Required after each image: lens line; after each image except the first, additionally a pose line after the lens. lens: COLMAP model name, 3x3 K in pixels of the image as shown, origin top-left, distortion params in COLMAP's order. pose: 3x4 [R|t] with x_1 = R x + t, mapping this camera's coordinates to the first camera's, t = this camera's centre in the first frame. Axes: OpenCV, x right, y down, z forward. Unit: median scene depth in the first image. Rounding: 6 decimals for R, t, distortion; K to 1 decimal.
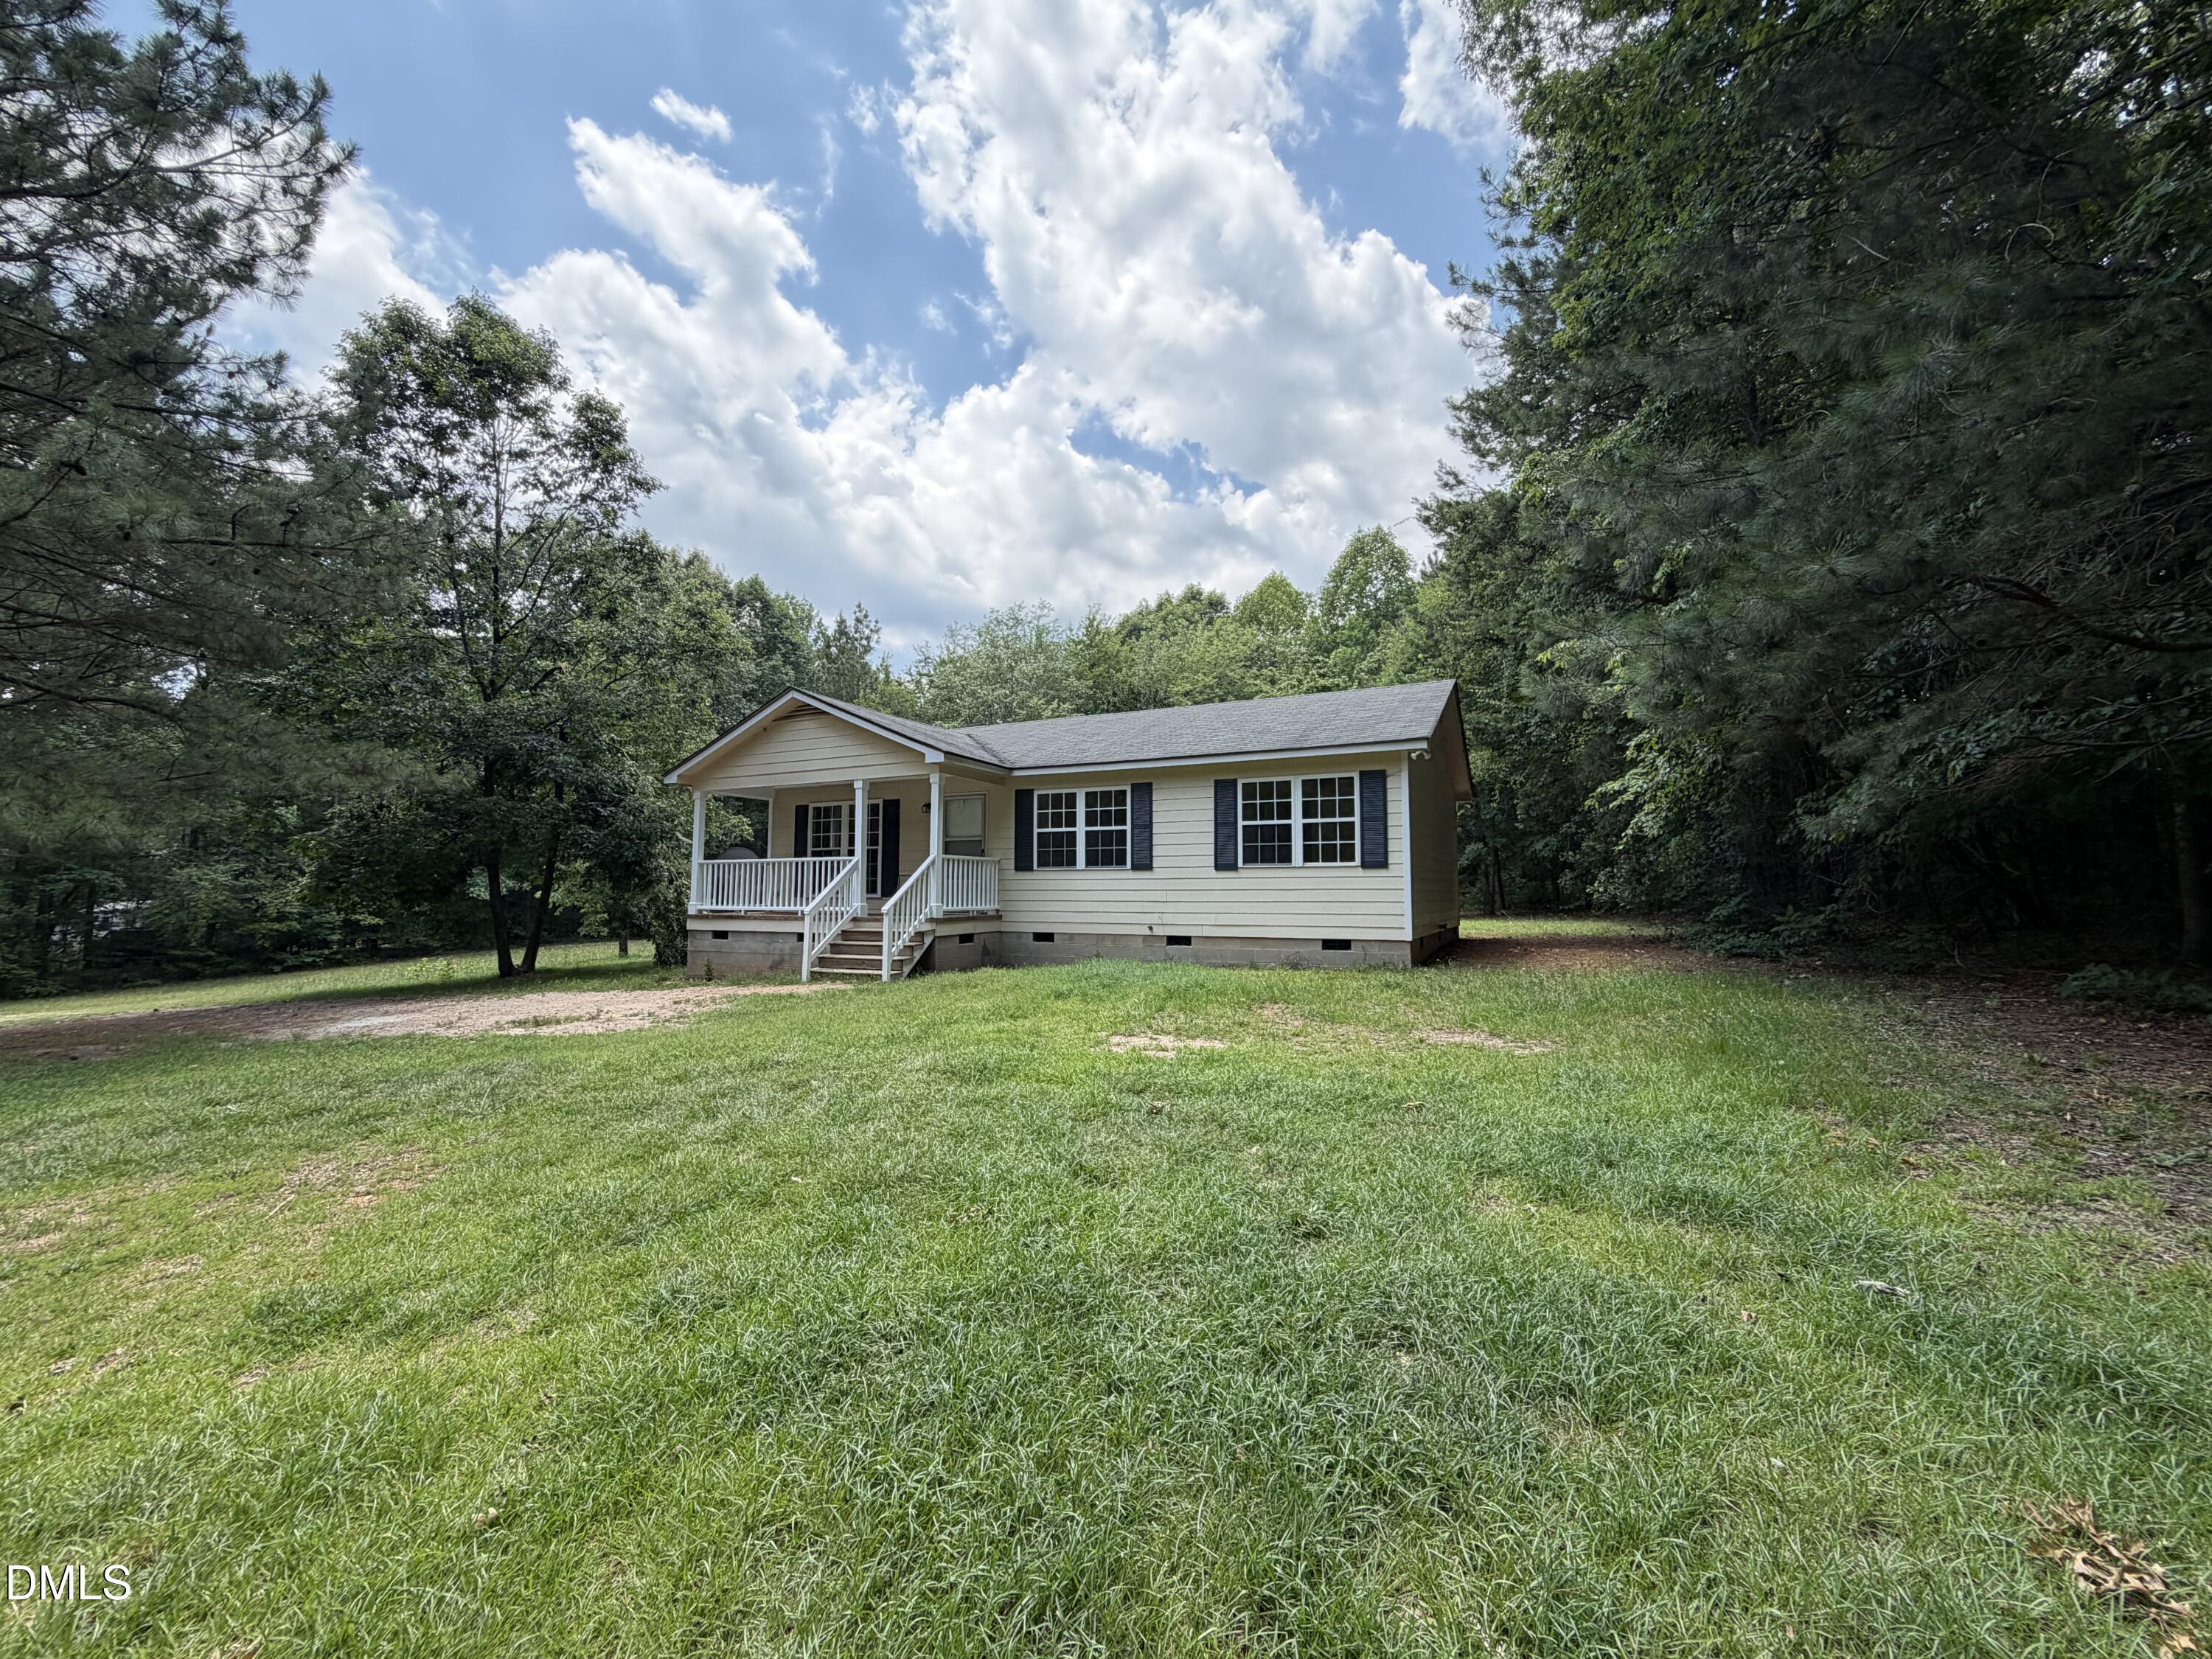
lens RADIAL K [[876.7, 0, 1102.1], [0, 876.7, 826.4], [0, 0, 1]] dist [-0.001544, 0.000076]
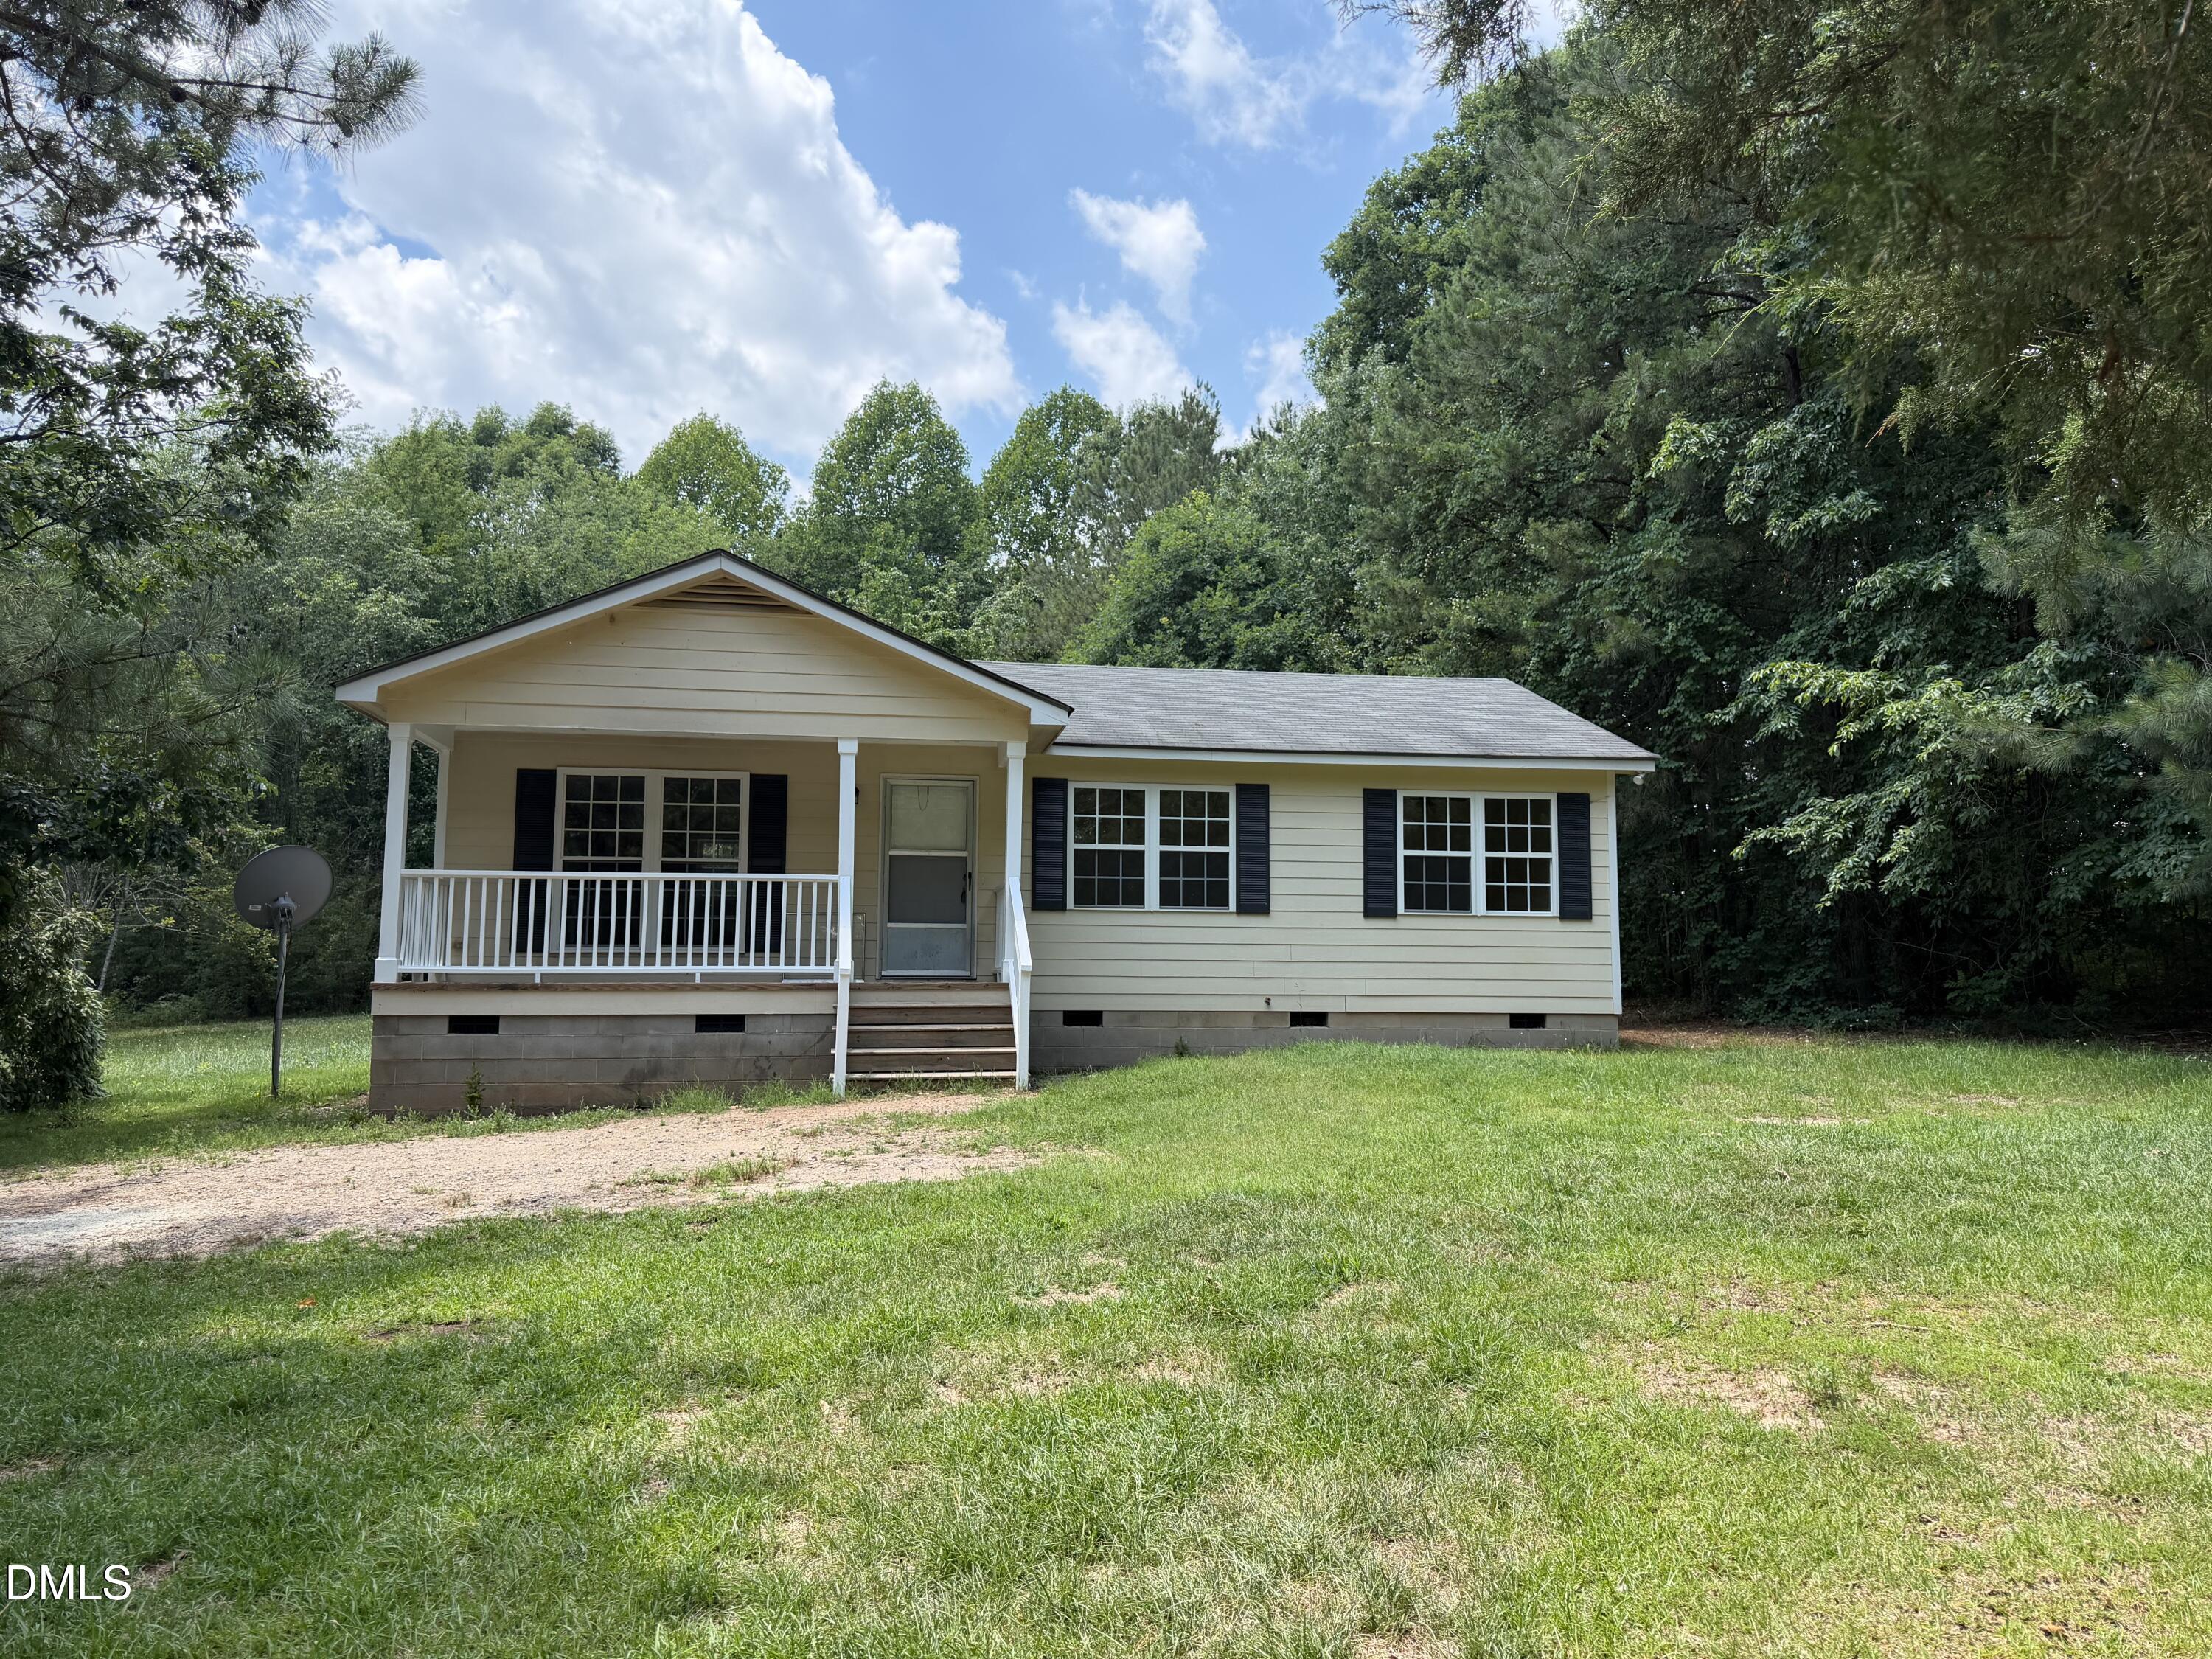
lens RADIAL K [[1501.1, 0, 1103.9], [0, 1501.1, 835.1], [0, 0, 1]] dist [0.049532, -0.000644]
pose [[0.822909, 0.058503, 0.565153, -0.714761], [-0.049204, 0.998286, -0.031696, 0.032015], [-0.566038, -0.001725, 0.824377, 0.122816]]
